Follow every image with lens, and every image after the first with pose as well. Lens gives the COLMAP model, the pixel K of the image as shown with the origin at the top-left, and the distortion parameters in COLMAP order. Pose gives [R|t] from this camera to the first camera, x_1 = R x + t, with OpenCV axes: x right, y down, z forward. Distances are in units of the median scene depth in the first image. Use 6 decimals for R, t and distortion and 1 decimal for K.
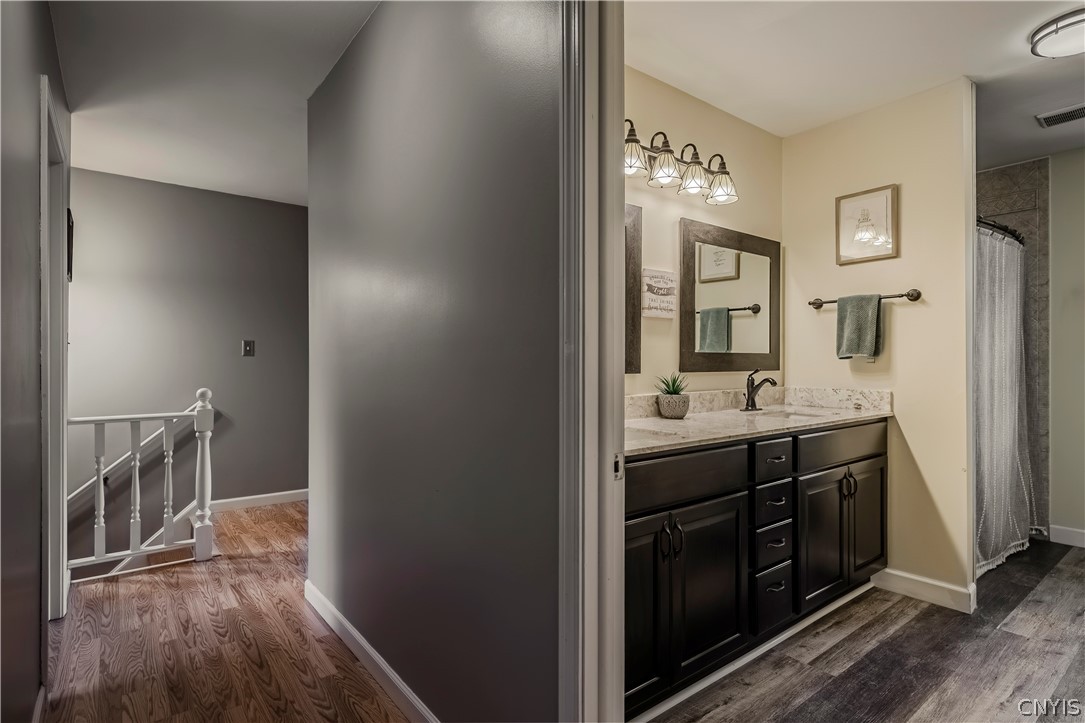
lens RADIAL K [[542.4, 0, 530.9], [0, 542.4, 359.9], [0, 0, 1]] dist [0.008432, -0.005873]
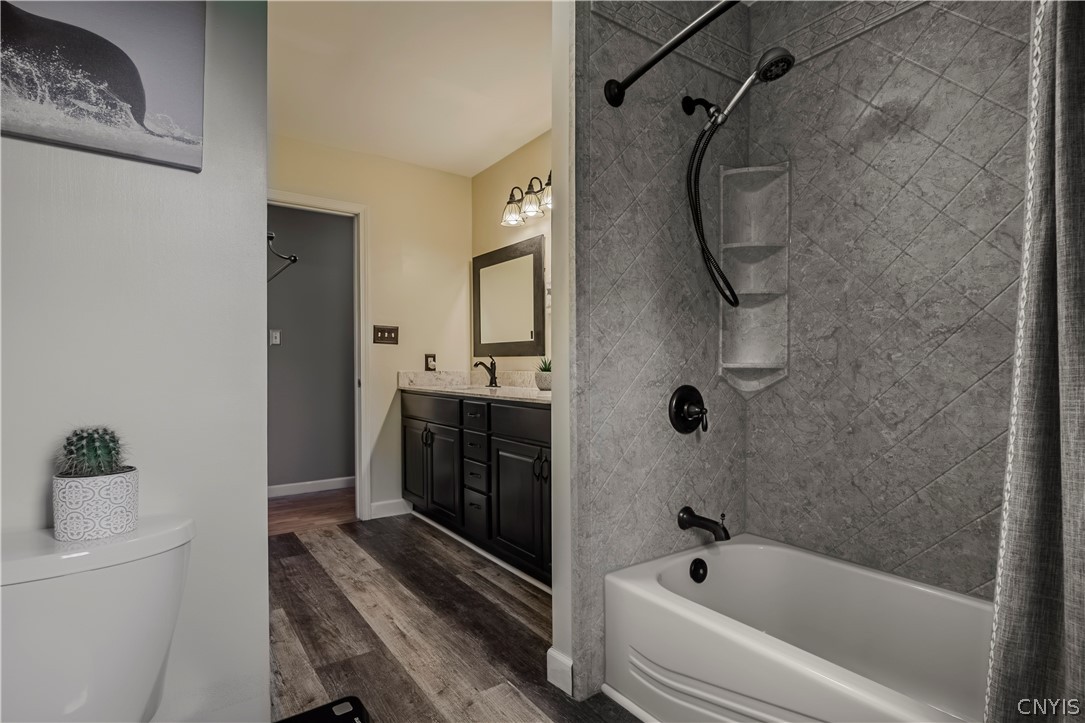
lens RADIAL K [[521.4, 0, 543.9], [0, 521.4, 363.4], [0, 0, 1]] dist [-0.000973, 0.000157]
pose [[-0.010671, 0.004151, -0.999934, 1.502337], [0.006350, 0.999971, 0.004083, 0.039423], [0.999923, -0.006306, -0.010697, 1.002134]]
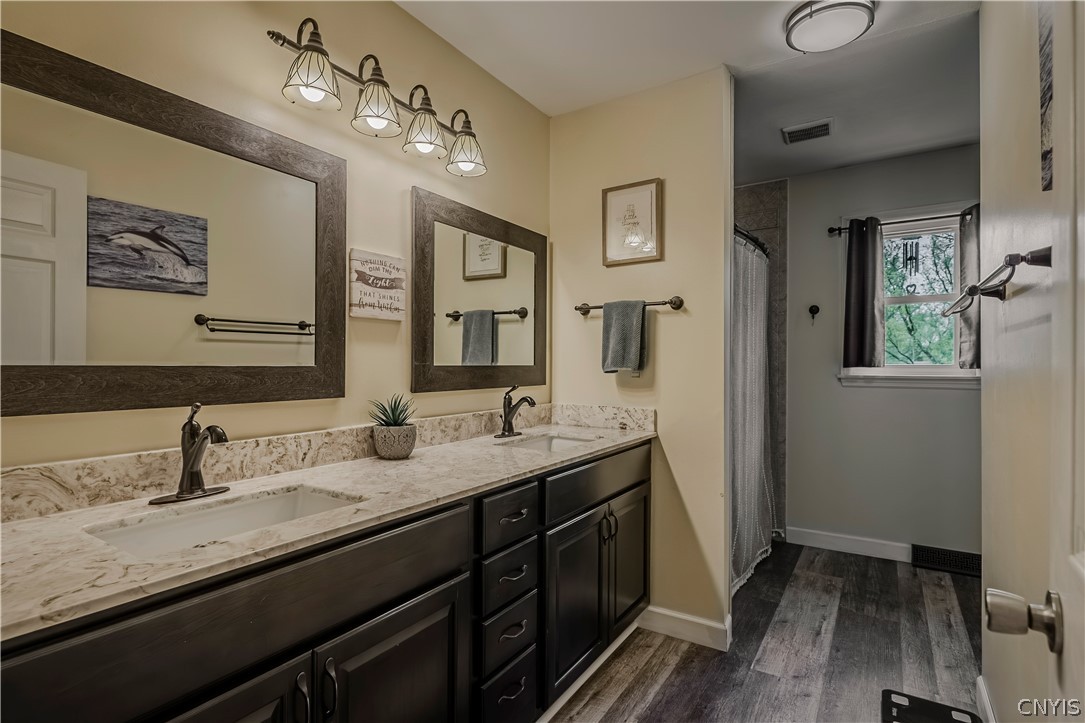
lens RADIAL K [[521.4, 0, 538.8], [0, 521.4, 362.5], [0, 0, 1]] dist [-0.000973, 0.000157]
pose [[0.940849, 0.003225, 0.338812, 0.206853], [-0.004299, 0.999988, 0.002418, -0.022578], [-0.338800, -0.003731, 0.940851, 0.277843]]
